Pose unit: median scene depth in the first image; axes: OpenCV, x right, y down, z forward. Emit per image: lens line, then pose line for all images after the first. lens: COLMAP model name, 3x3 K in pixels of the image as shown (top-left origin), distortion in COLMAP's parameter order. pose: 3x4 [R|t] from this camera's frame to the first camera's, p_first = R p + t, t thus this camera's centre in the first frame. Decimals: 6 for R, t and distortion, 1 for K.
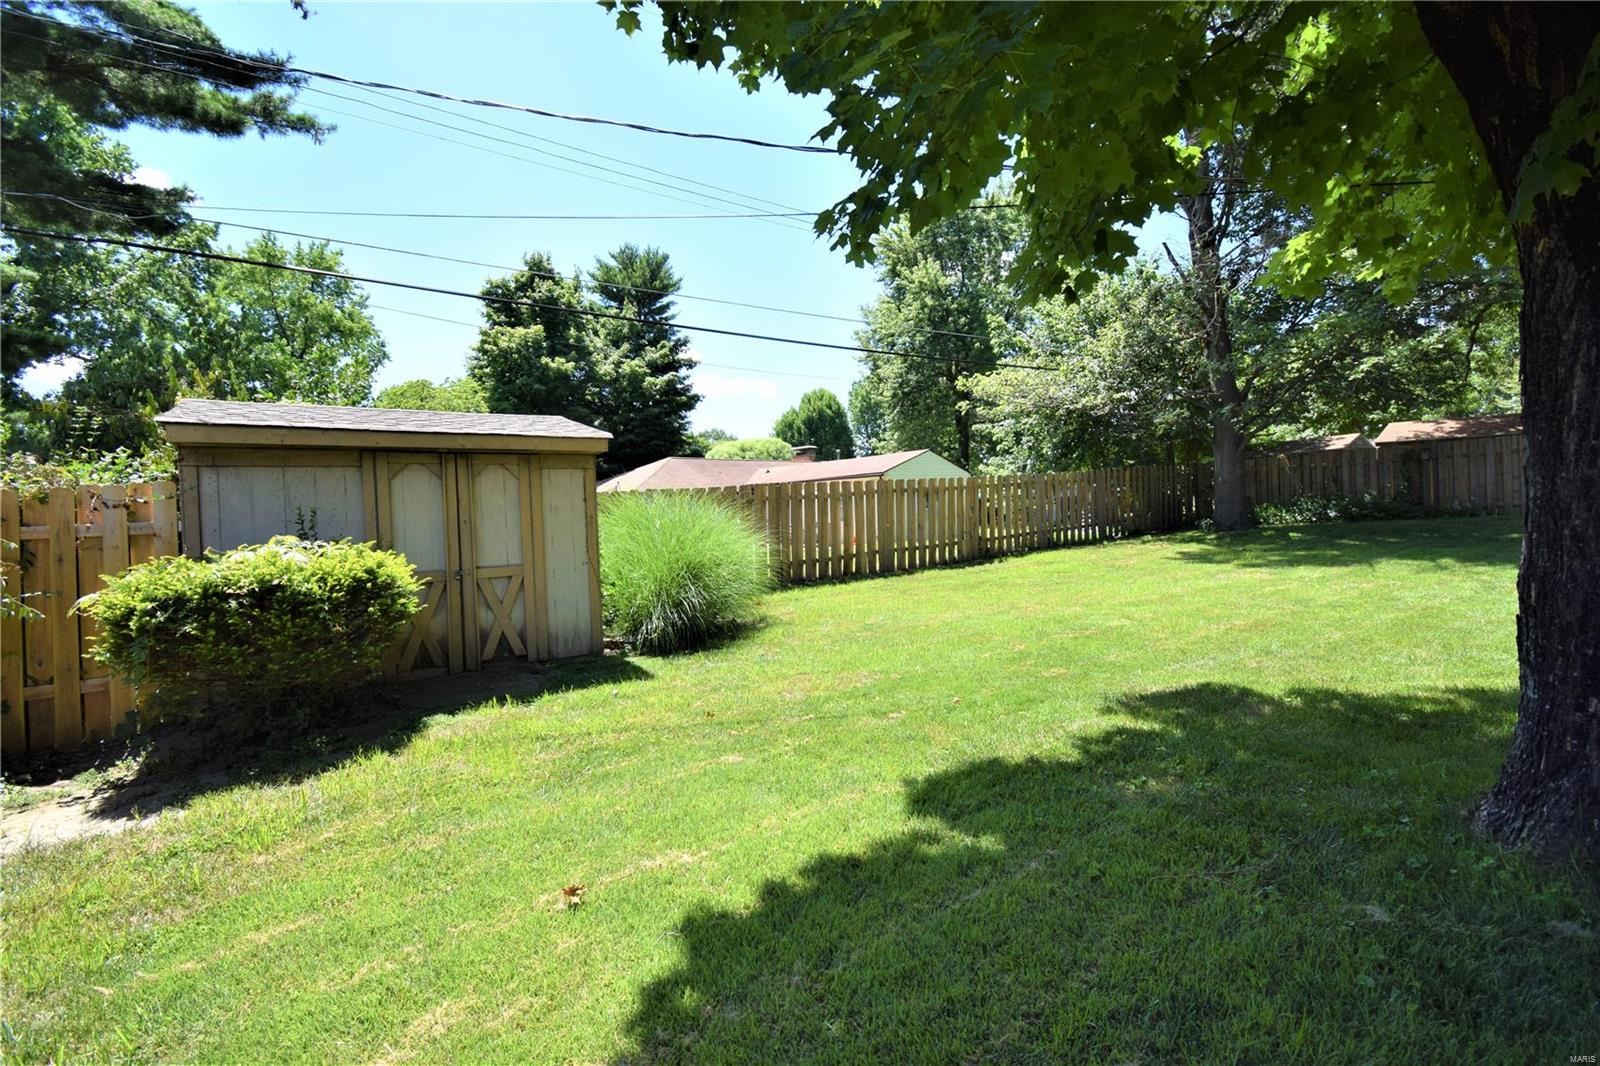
lens RADIAL K [[707.9, 0, 807.3], [0, 707.9, 527.0], [0, 0, 1]] dist [0.023064, -0.028033]
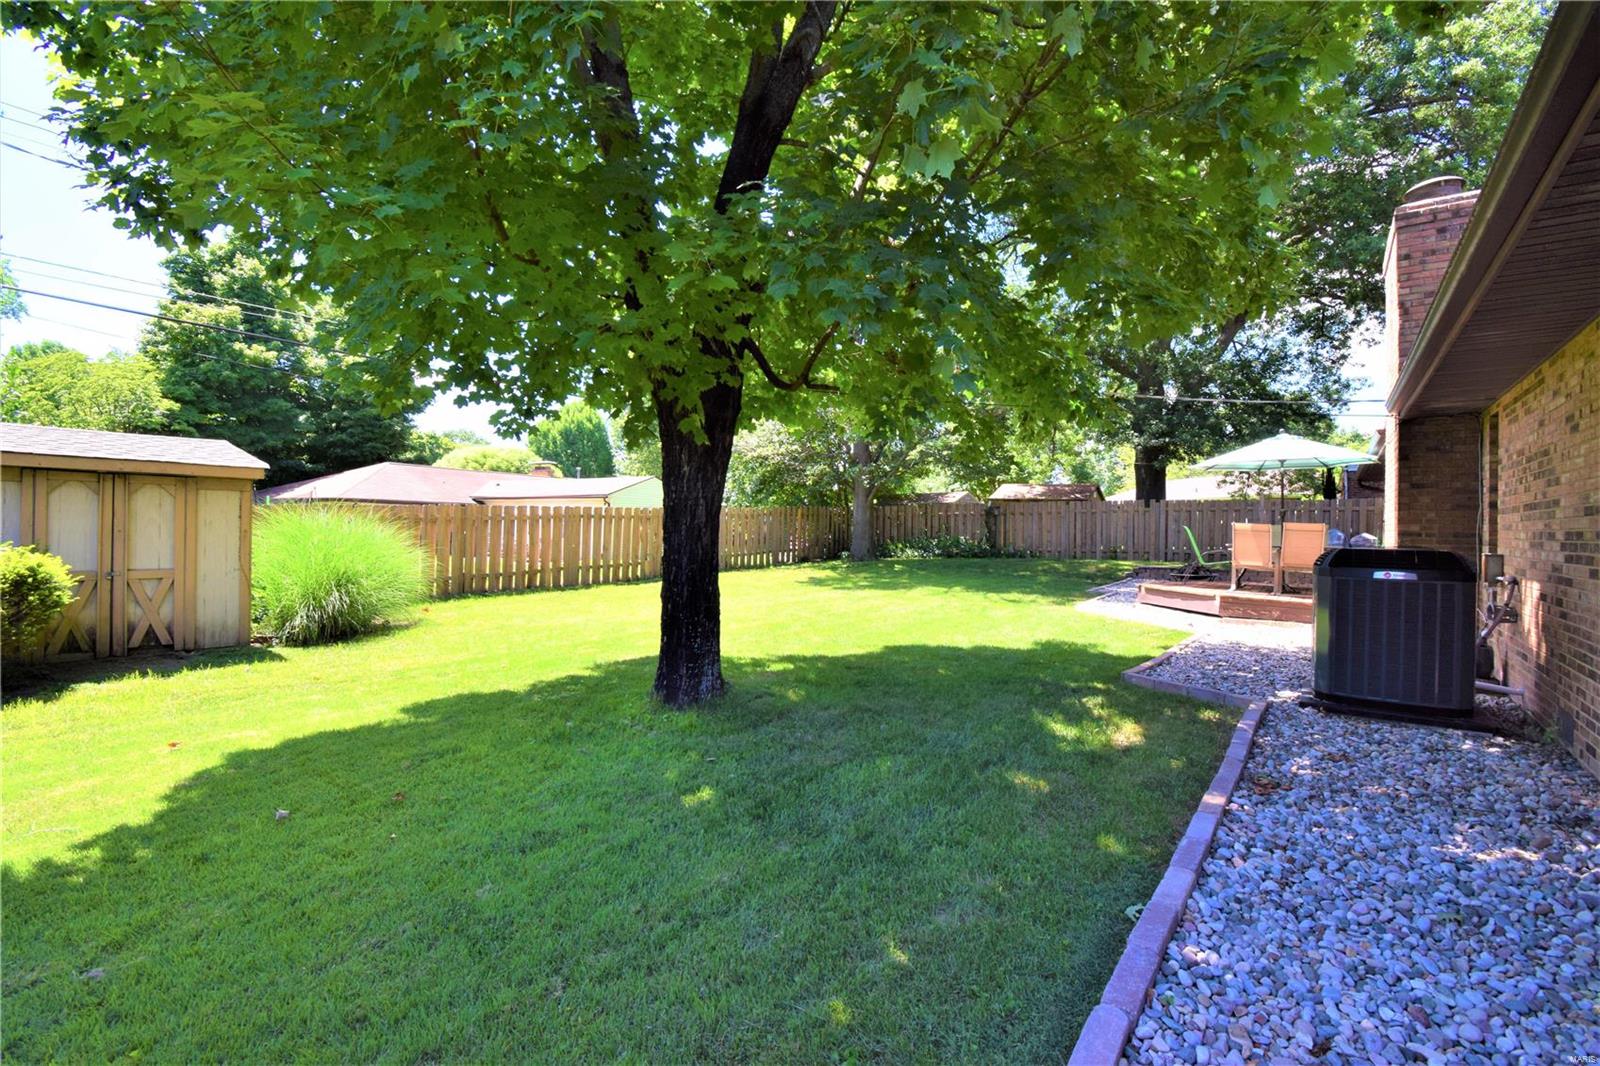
lens RADIAL K [[707.9, 0, 807.3], [0, 707.9, 527.0], [0, 0, 1]] dist [0.023064, -0.028033]
pose [[0.946930, 0.053531, 0.316951, 0.112901], [-0.045474, 0.998428, -0.032768, -0.013243], [-0.318207, 0.016616, 0.947876, -0.233740]]
